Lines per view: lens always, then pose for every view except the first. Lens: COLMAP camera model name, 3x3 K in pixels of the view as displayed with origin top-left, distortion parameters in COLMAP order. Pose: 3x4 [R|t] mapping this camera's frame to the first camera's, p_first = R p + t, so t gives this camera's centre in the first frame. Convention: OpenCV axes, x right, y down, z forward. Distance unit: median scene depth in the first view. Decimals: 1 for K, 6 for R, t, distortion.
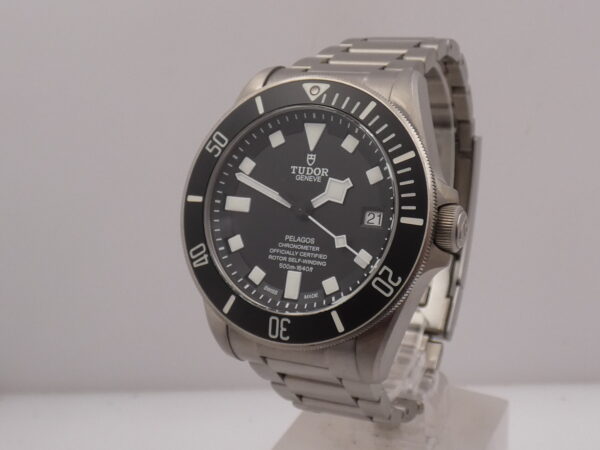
lens RADIAL K [[881.6, 0, 300.0], [0, 881.6, 225.0], [0, 0, 1]] dist [-0.023441, 0.019978]
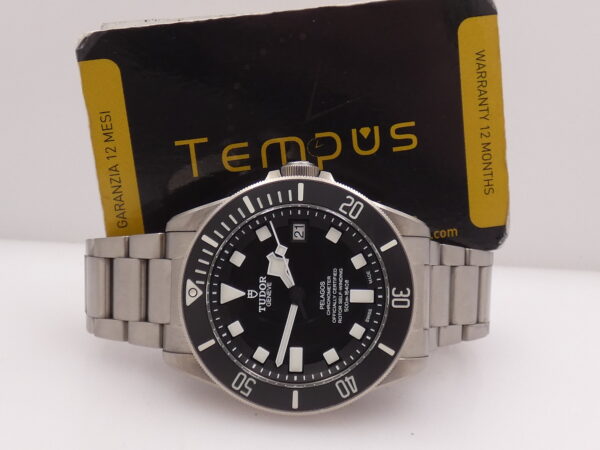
lens RADIAL K [[881.6, 0, 300.0], [0, 881.6, 225.0], [0, 0, 1]] dist [-0.023441, 0.019978]
pose [[-0.124867, -0.882400, 0.453629, -0.443033], [0.987854, -0.067952, 0.139739, -0.169206], [-0.092481, 0.465568, 0.880167, -0.063368]]
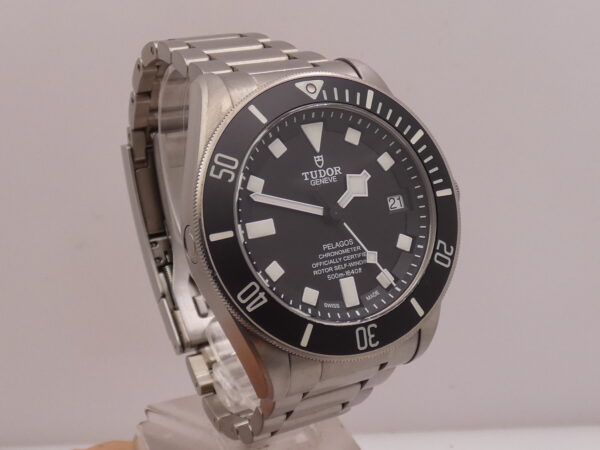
lens RADIAL K [[881.6, 0, 300.0], [0, 881.6, 225.0], [0, 0, 1]] dist [-0.023441, 0.019978]
pose [[0.609588, -0.243710, 0.754327, -0.737273], [0.250603, 0.962014, 0.108293, -0.117191], [-0.752065, 0.123022, 0.647506, 0.415658]]
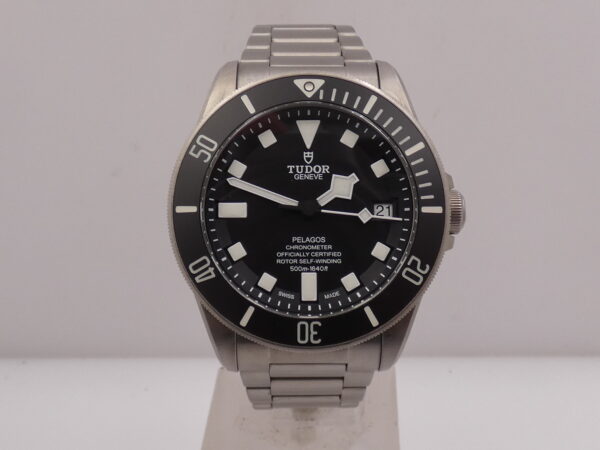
lens RADIAL K [[881.6, 0, 300.0], [0, 881.6, 225.0], [0, 0, 1]] dist [-0.023441, 0.019978]
pose [[0.896437, -0.115564, 0.427839, -0.427937], [0.098051, 0.993196, 0.062831, -0.062617], [-0.432189, -0.014374, 0.901668, 0.120625]]
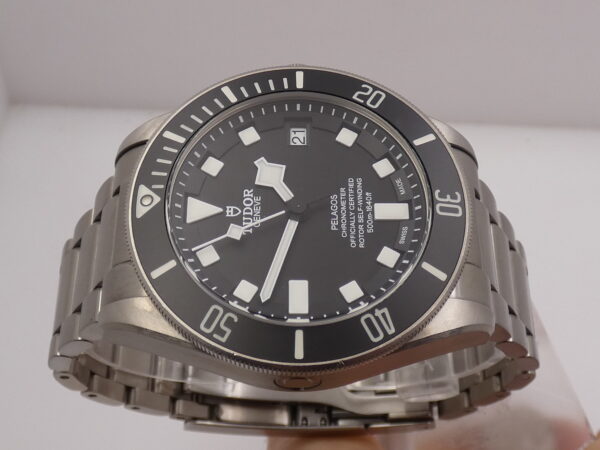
lens RADIAL K [[881.6, 0, 300.0], [0, 881.6, 225.0], [0, 0, 1]] dist [-0.023441, 0.019978]
pose [[-0.151801, -0.613176, 0.775223, -0.628612], [0.983992, -0.019671, 0.177123, -0.157679], [-0.093358, 0.789701, 0.606347, 0.525601]]
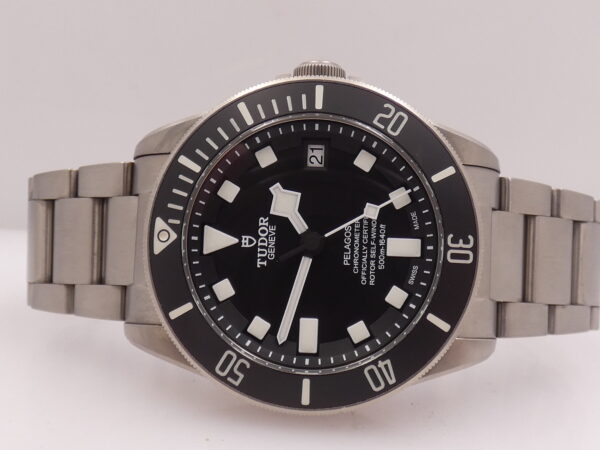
lens RADIAL K [[881.6, 0, 300.0], [0, 881.6, 225.0], [0, 0, 1]] dist [-0.023441, 0.019978]
pose [[-0.092969, -0.865584, 0.492059, -0.383746], [0.993082, -0.045009, 0.108456, -0.115661], [-0.071731, 0.498738, 0.863780, 0.287245]]
